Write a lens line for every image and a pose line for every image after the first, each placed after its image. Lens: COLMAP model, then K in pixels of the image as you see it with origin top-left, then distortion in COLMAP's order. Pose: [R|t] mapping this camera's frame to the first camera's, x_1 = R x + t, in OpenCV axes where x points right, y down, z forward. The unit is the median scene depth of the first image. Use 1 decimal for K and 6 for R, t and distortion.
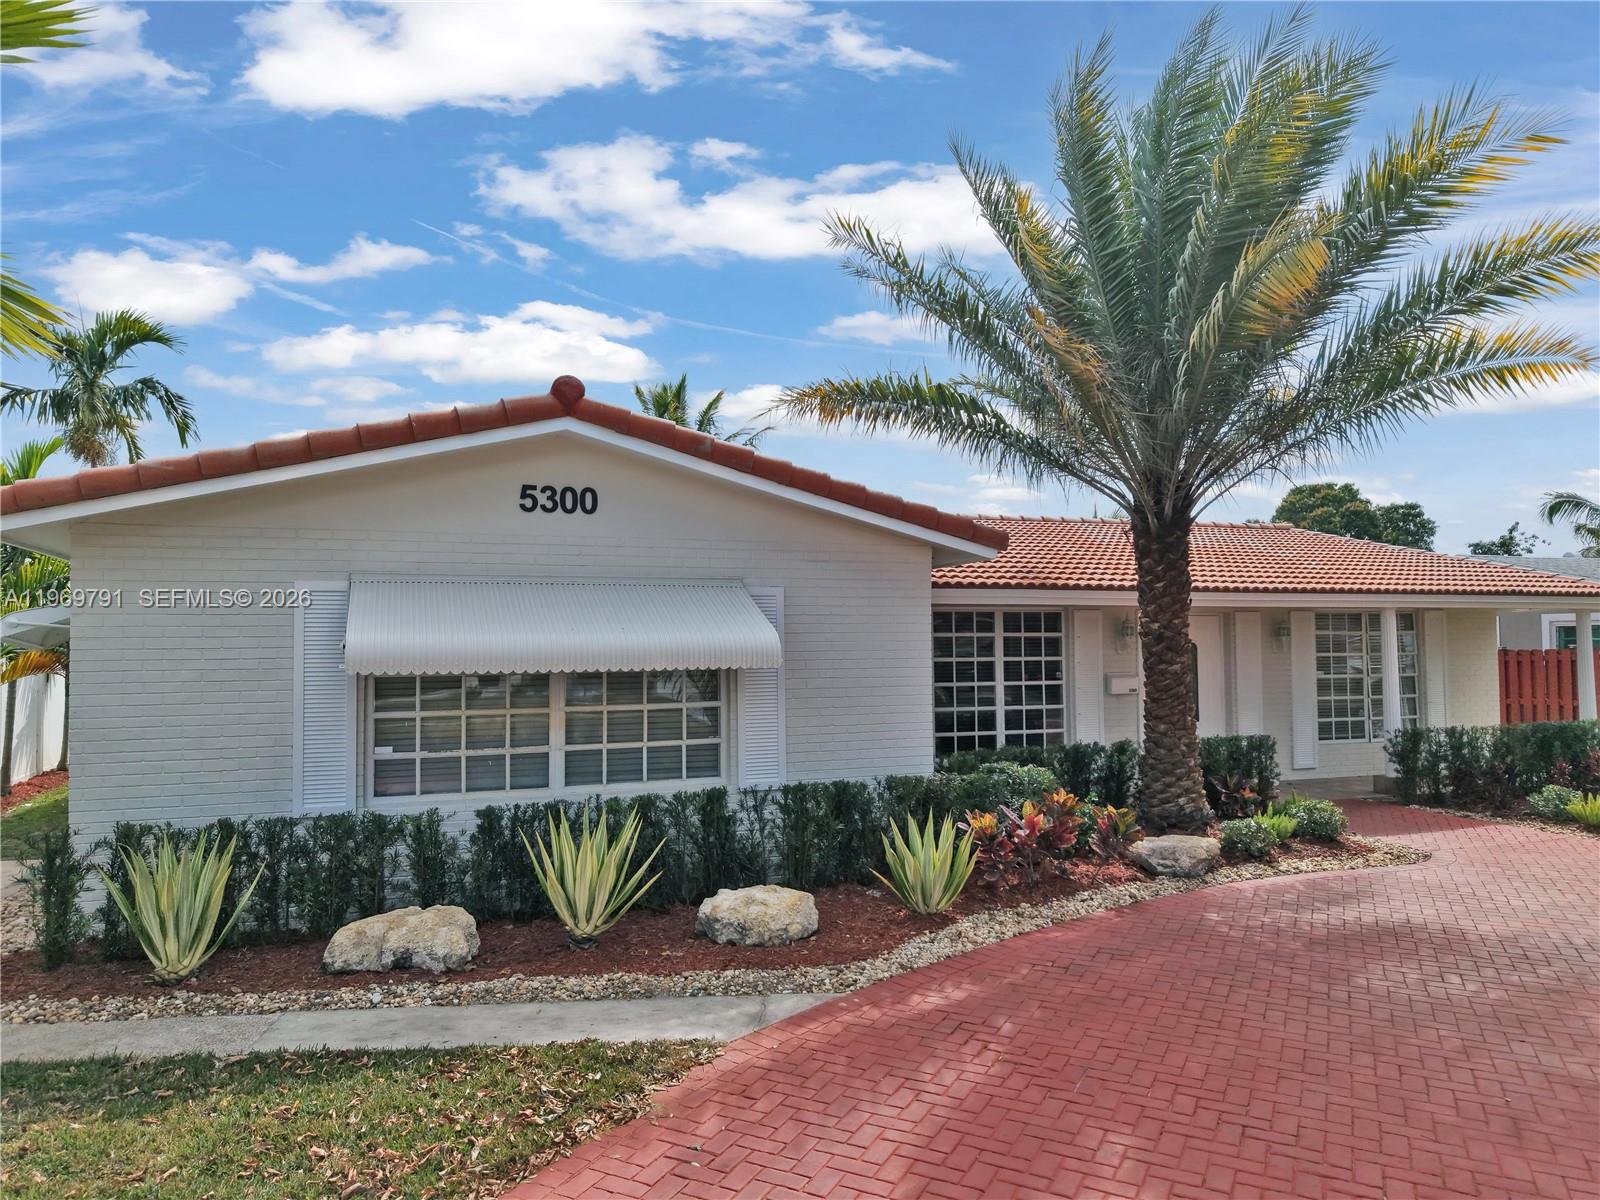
lens RADIAL K [[1167.2, 0, 742.0], [0, 1167.2, 602.0], [0, 0, 1]] dist [0.054956, -0.126531]
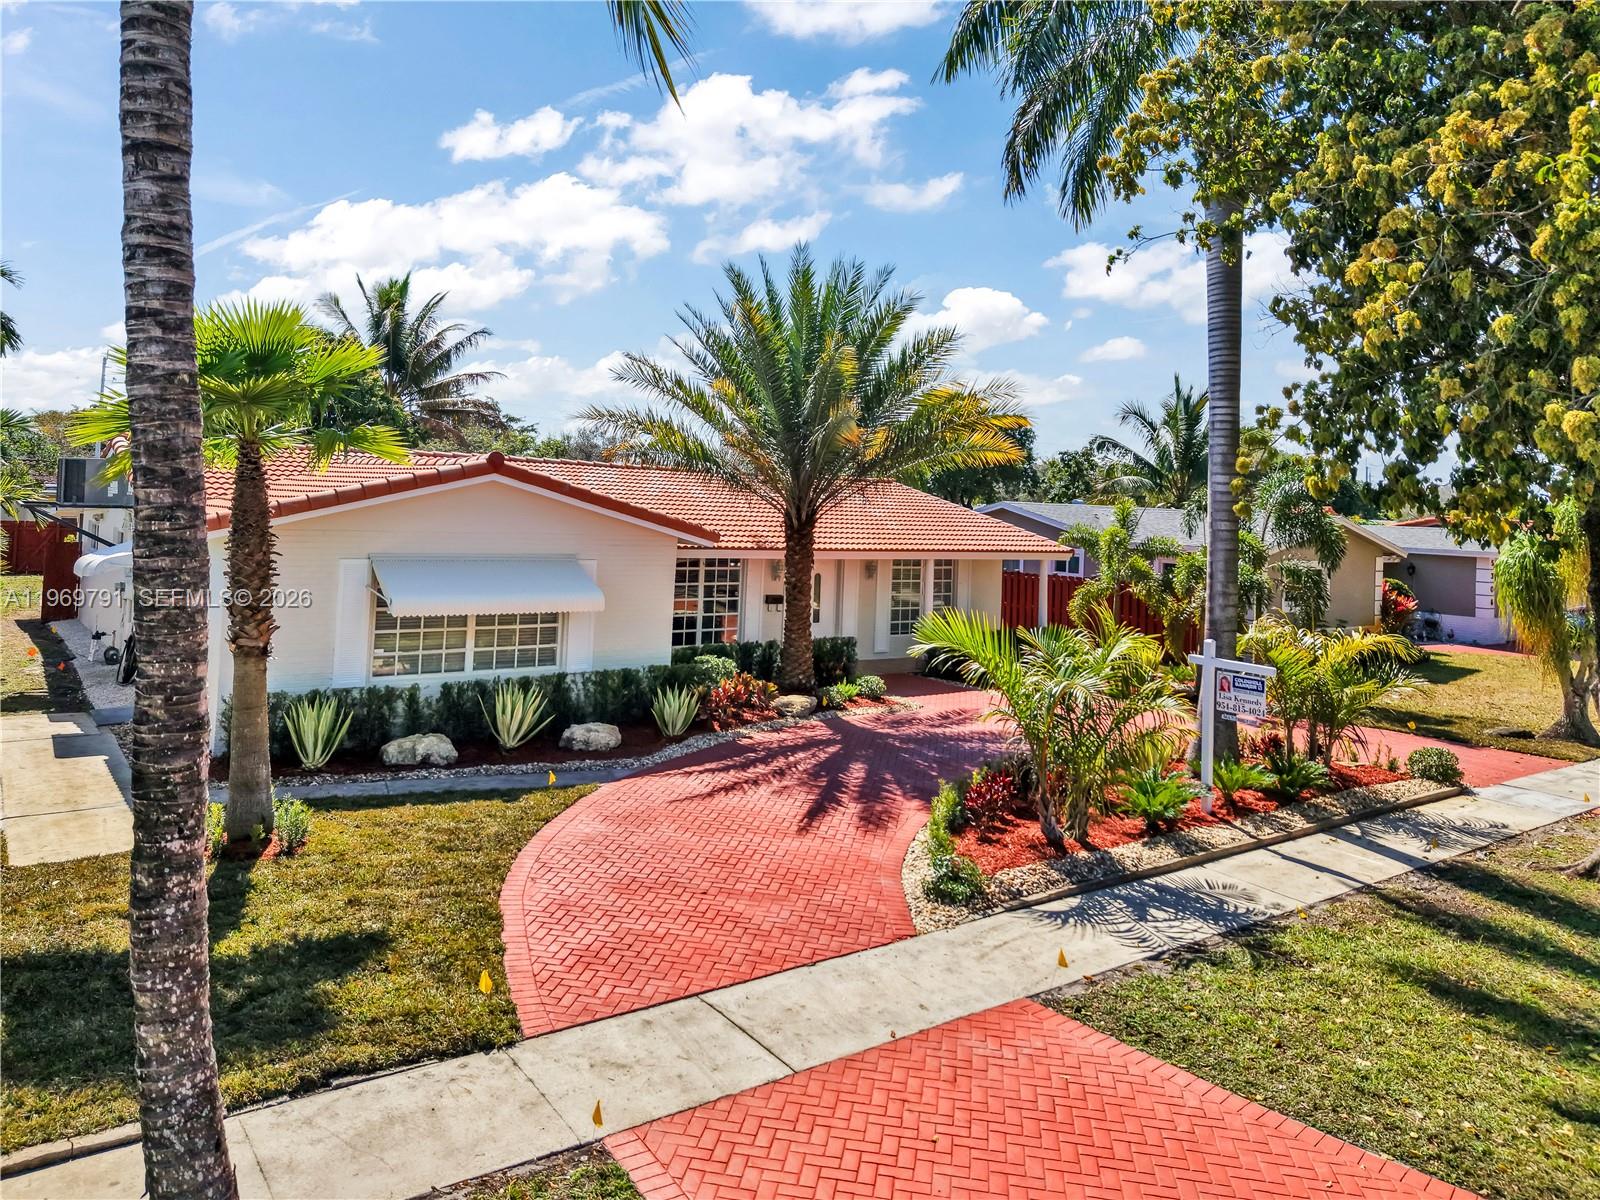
lens RADIAL K [[1132.8, 0, 800.0], [0, 1132.8, 600.0], [0, 0, 1]] dist [-0.000831, -0.000194]
pose [[0.944580, 0.024231, 0.327386, -0.235011], [-0.062732, 0.992218, 0.107557, -0.157844], [-0.322232, -0.122133, 0.938749, -0.730063]]
